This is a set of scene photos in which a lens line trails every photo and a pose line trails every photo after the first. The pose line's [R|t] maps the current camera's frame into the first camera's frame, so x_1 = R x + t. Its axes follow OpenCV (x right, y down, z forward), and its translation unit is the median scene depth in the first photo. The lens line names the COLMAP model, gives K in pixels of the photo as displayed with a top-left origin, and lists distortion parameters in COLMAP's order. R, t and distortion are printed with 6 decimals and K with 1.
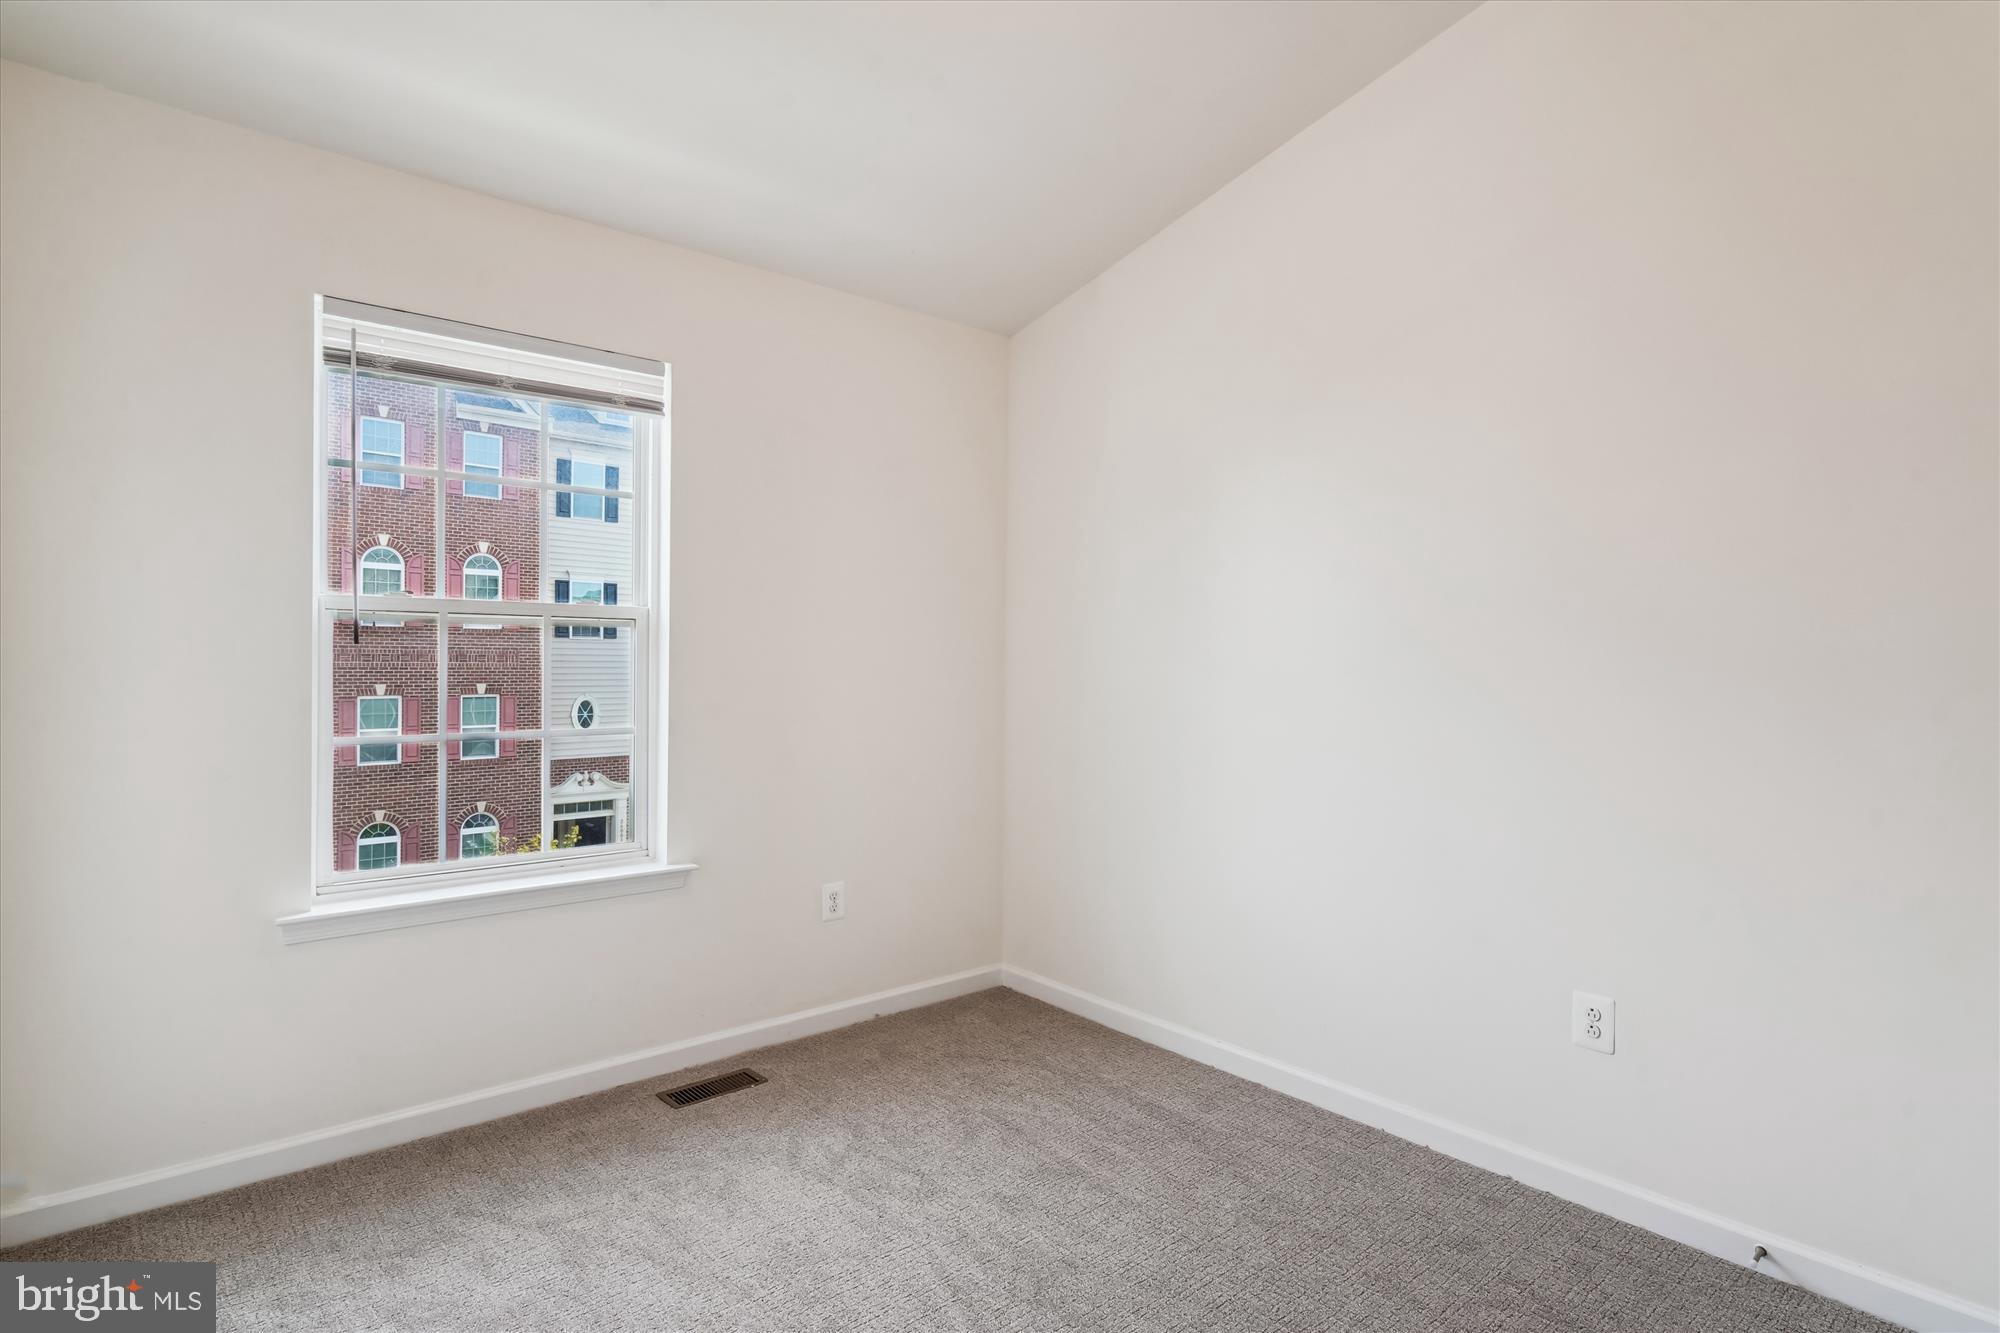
lens RADIAL K [[1050.7, 0, 977.4], [0, 1050.7, 652.0], [0, 0, 1]] dist [-0.002726, -0.000108]
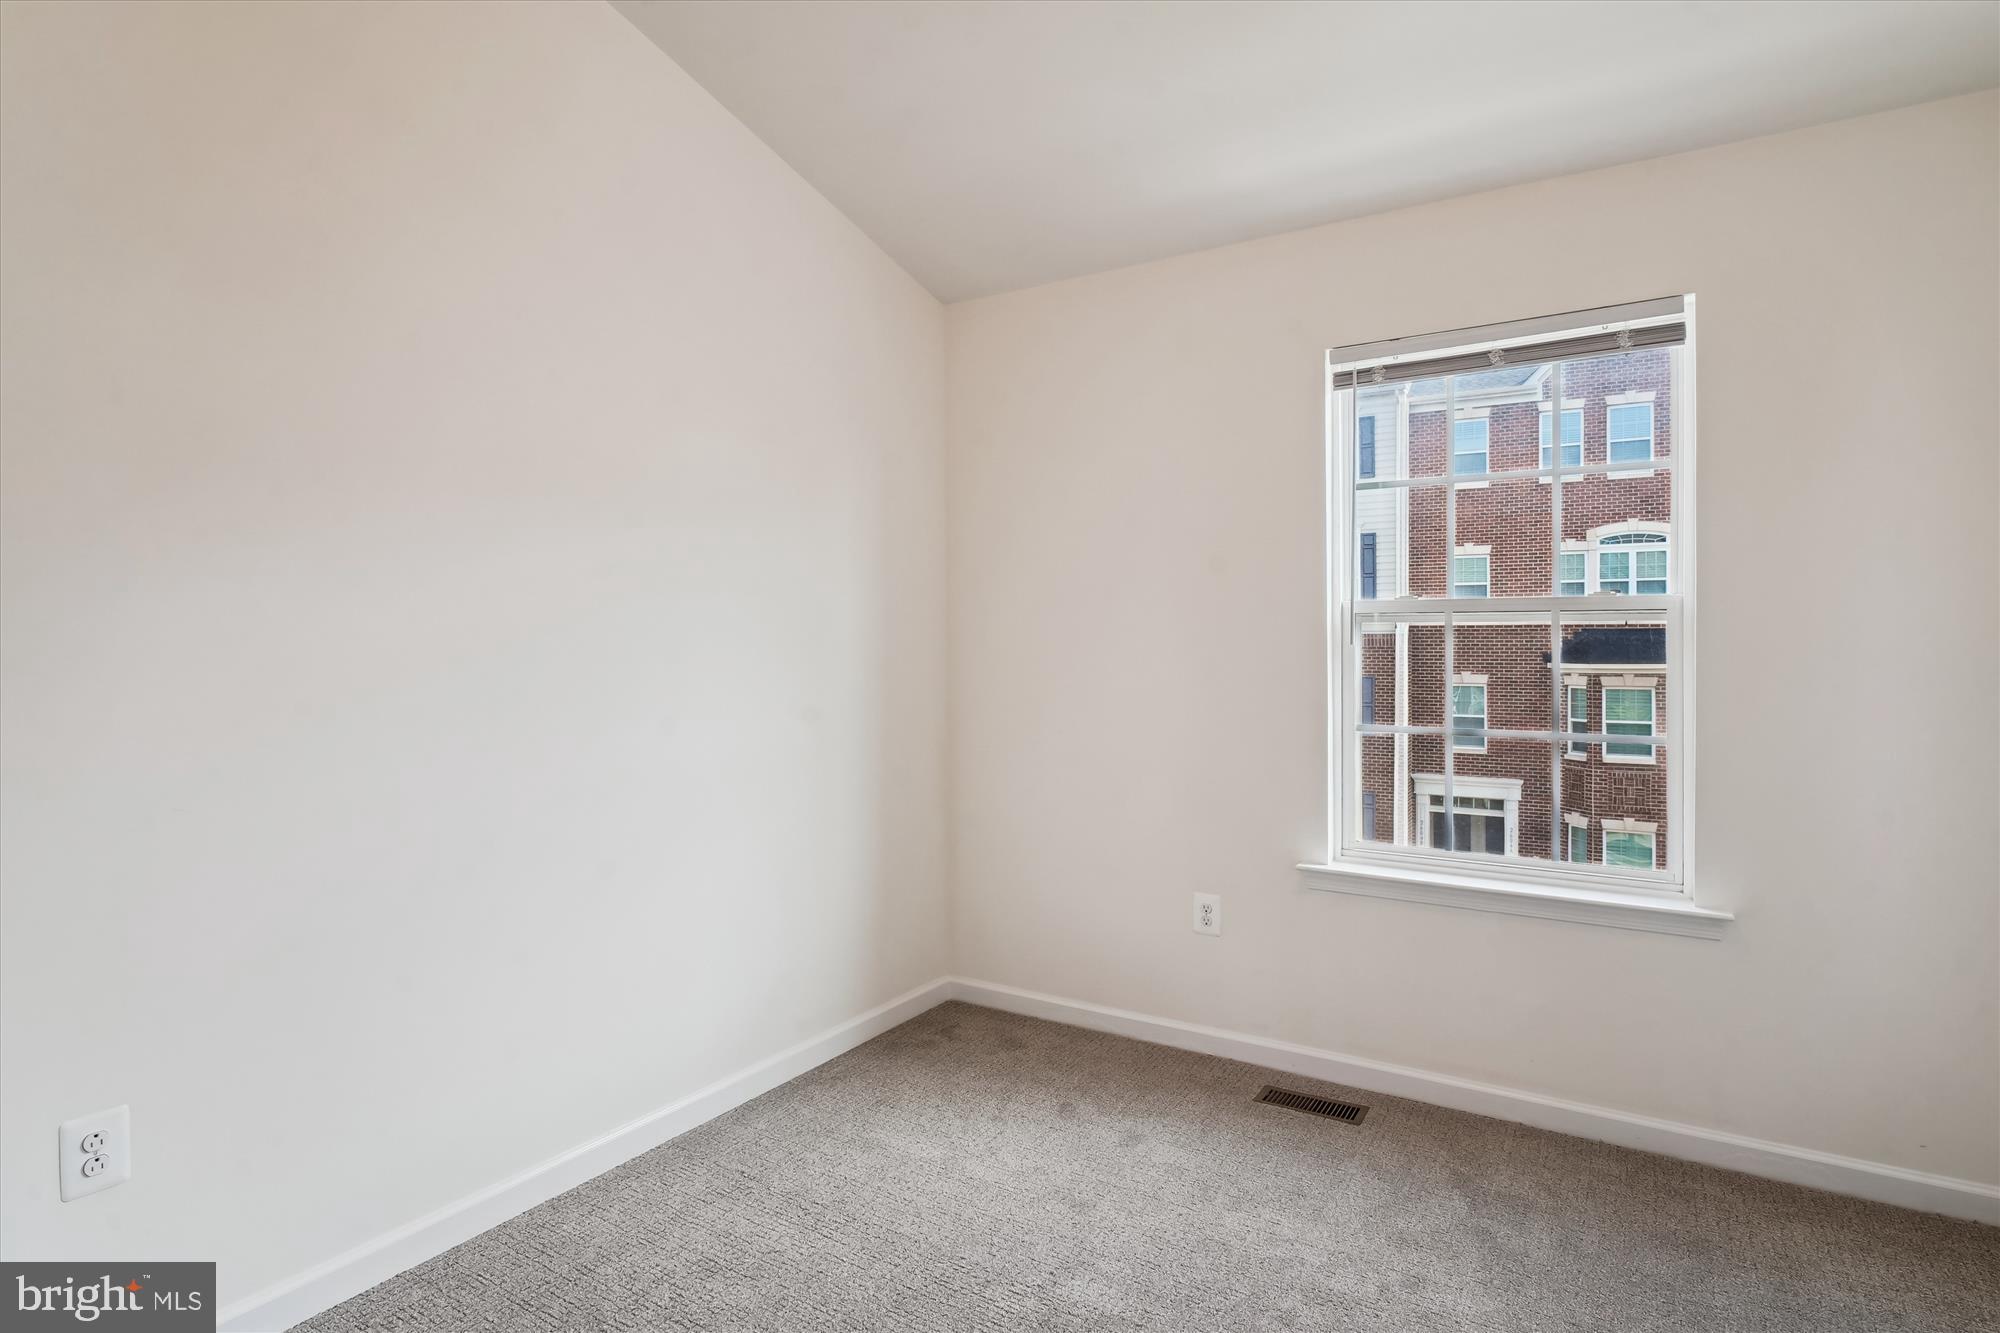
lens RADIAL K [[1048.6, 0, 1008.4], [0, 1048.6, 656.8], [0, 0, 1]] dist [-0.000646, 0.000016]
pose [[0.305224, 0.003708, -0.952273, 0.423446], [0.005827, 0.999966, 0.005761, 0.001191], [0.952263, -0.007307, 0.305192, 0.333392]]
